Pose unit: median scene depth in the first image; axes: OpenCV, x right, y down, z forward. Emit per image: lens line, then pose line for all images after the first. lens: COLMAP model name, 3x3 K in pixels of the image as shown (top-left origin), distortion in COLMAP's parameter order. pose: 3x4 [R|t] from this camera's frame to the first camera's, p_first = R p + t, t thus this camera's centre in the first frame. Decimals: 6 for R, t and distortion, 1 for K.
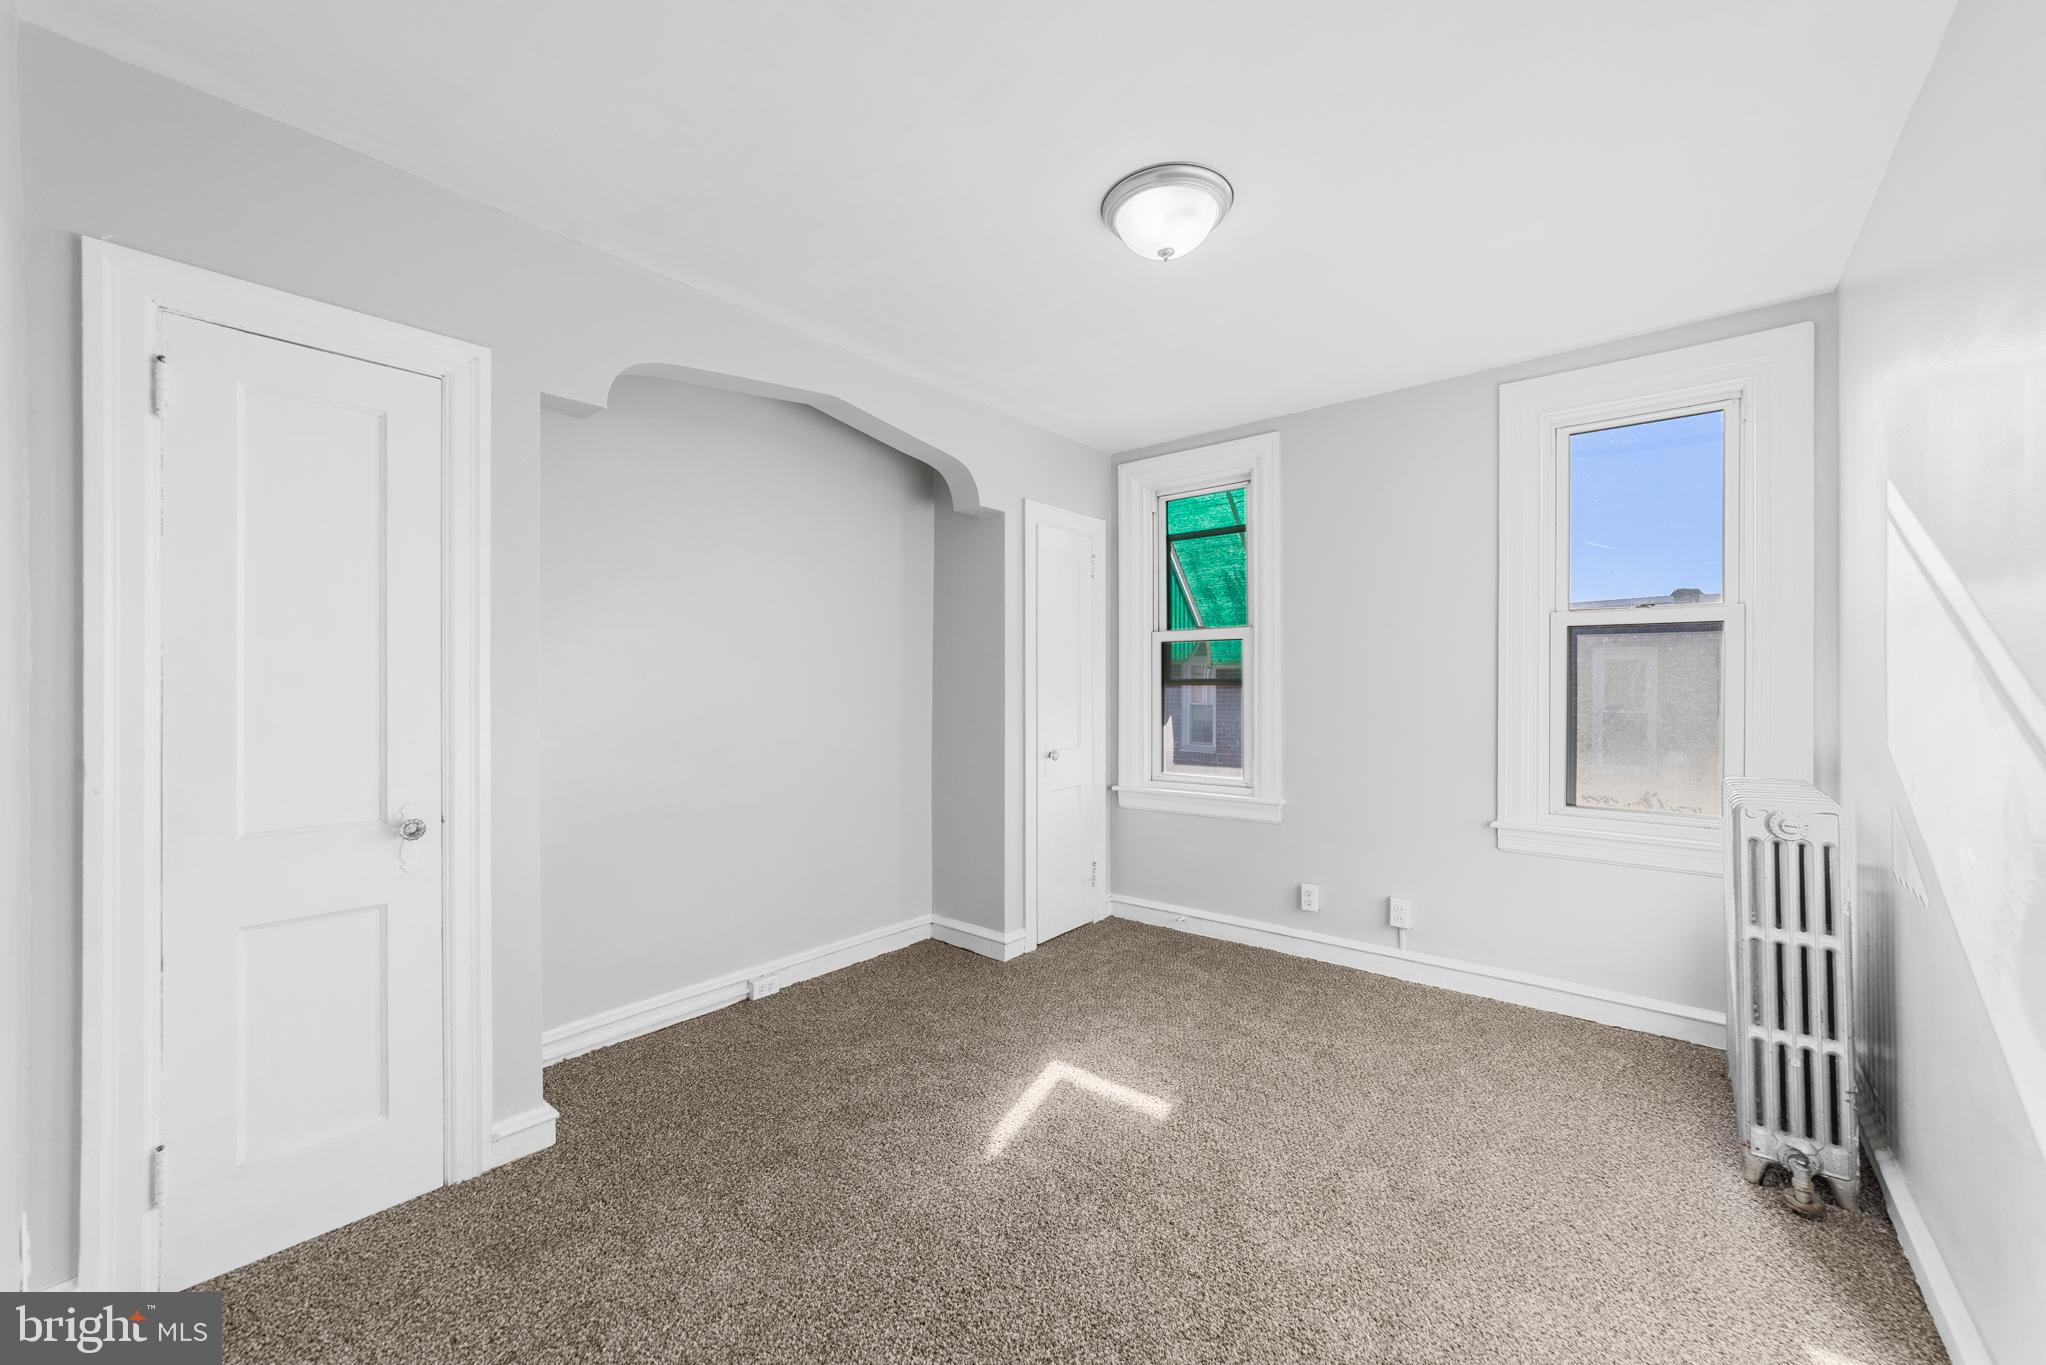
lens RADIAL K [[785.6, 0, 1029.1], [0, 785.6, 680.0], [0, 0, 1]] dist [-0.000947, 0.000439]
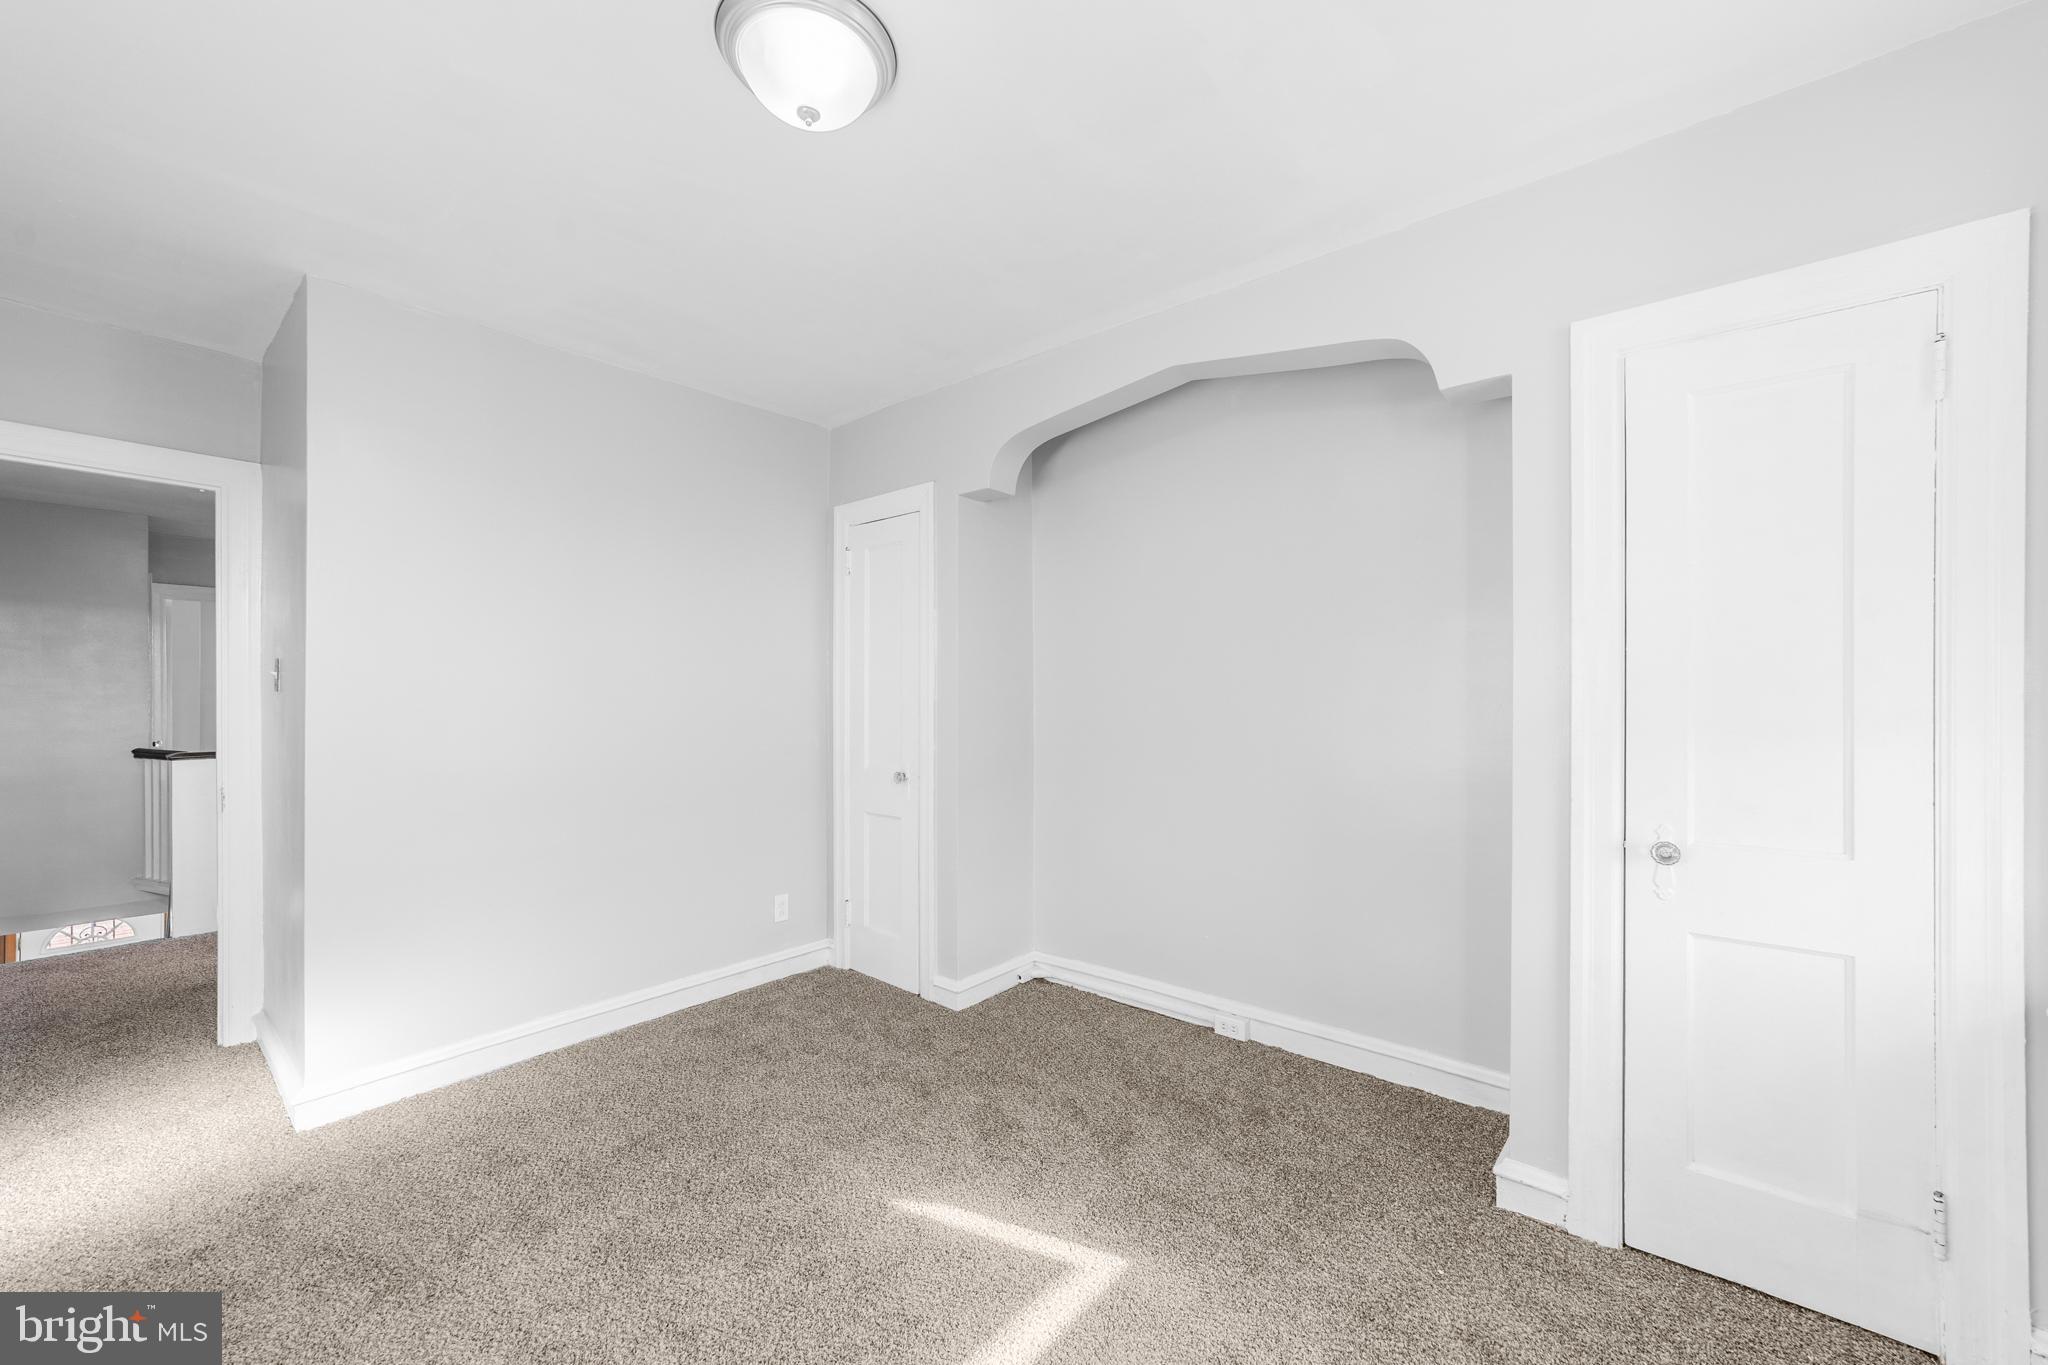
lens RADIAL K [[786.4, 0, 1032.0], [0, 786.4, 701.5], [0, 0, 1]] dist [-0.000947, 0.000439]
pose [[0.016864, 0.005451, -0.999843, 0.621776], [-0.002921, 0.999981, 0.005402, 0.007619], [0.999854, 0.002829, 0.016880, 0.814116]]
